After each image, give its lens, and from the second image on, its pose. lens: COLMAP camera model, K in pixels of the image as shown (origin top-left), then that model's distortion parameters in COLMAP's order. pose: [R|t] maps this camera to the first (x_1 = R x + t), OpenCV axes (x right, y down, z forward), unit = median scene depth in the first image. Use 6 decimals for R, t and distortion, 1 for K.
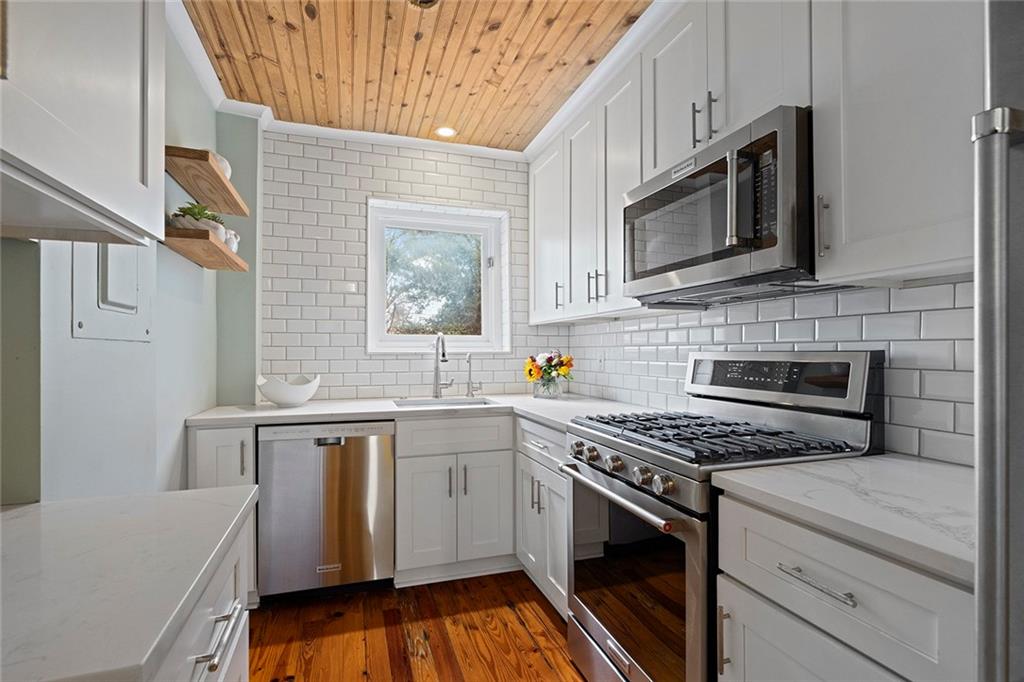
lens RADIAL K [[486.5, 0, 515.4], [0, 486.5, 348.7], [0, 0, 1]] dist [-0.001935, 0.000286]
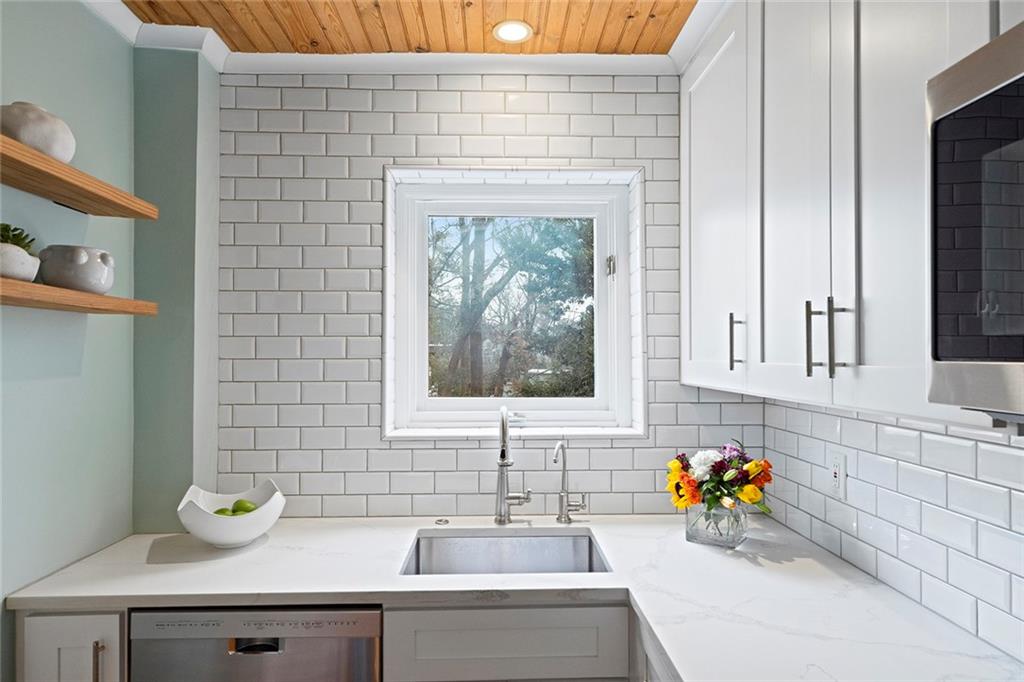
lens RADIAL K [[605.1, 0, 512.0], [0, 605.1, 348.7], [0, 0, 1]] dist [0.008897, -0.000818]
pose [[0.955145, -0.003500, -0.296117, 0.058834], [0.002318, 0.999988, -0.004344, -0.105138], [0.296128, 0.003463, 0.955142, 0.405557]]
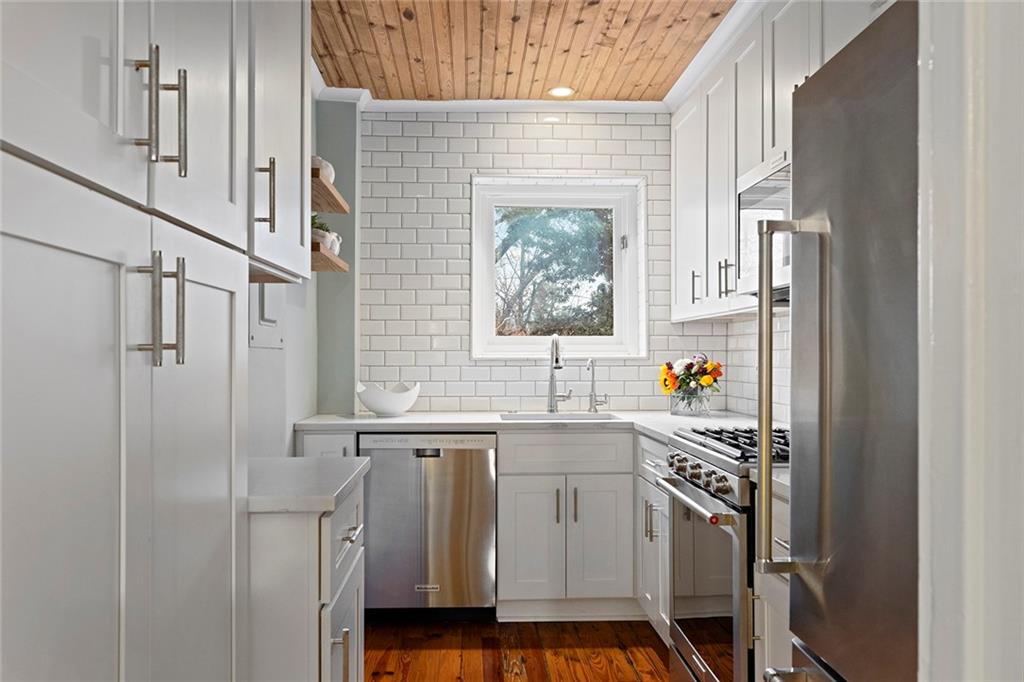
lens RADIAL K [[807.4, 0, 513.8], [0, 807.4, 350.1], [0, 0, 1]] dist [0.009738, 0.001506]
pose [[0.962054, -0.001570, -0.272856, 0.172585], [0.001054, 0.999997, -0.002038, -0.002564], [0.272858, 0.001673, 0.962053, -0.387907]]
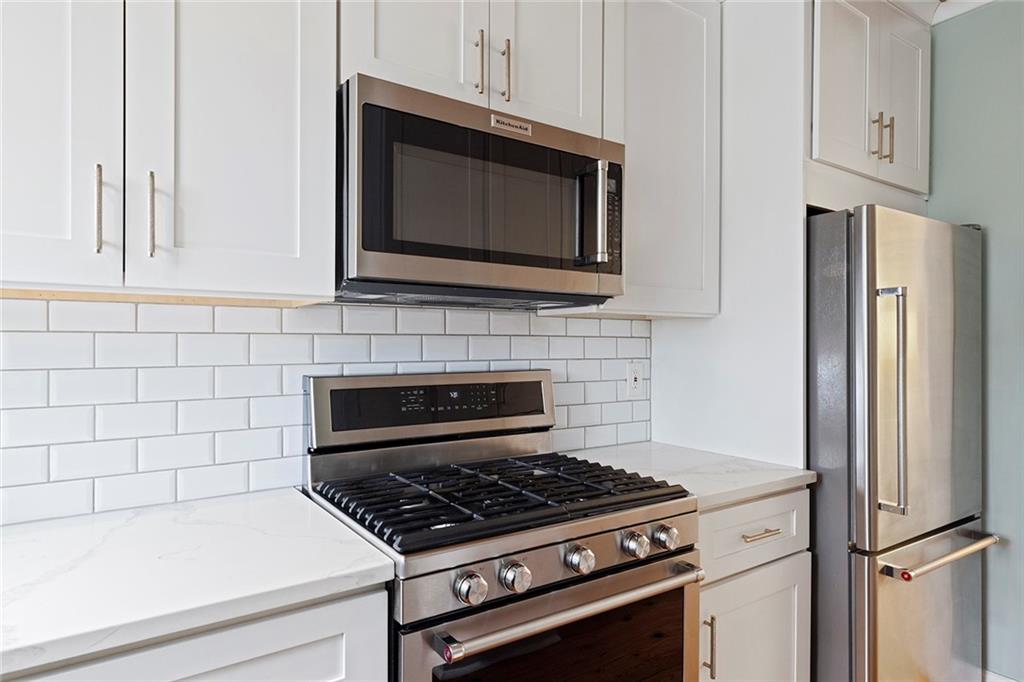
lens RADIAL K [[605.1, 0, 512.0], [0, 605.1, 348.7], [0, 0, 1]] dist [0.008897, -0.000818]
pose [[-0.270216, -0.004938, 0.962787, -0.321837], [-0.004104, 0.999984, 0.003977, -0.026032], [-0.962791, -0.002876, -0.270232, 0.761219]]
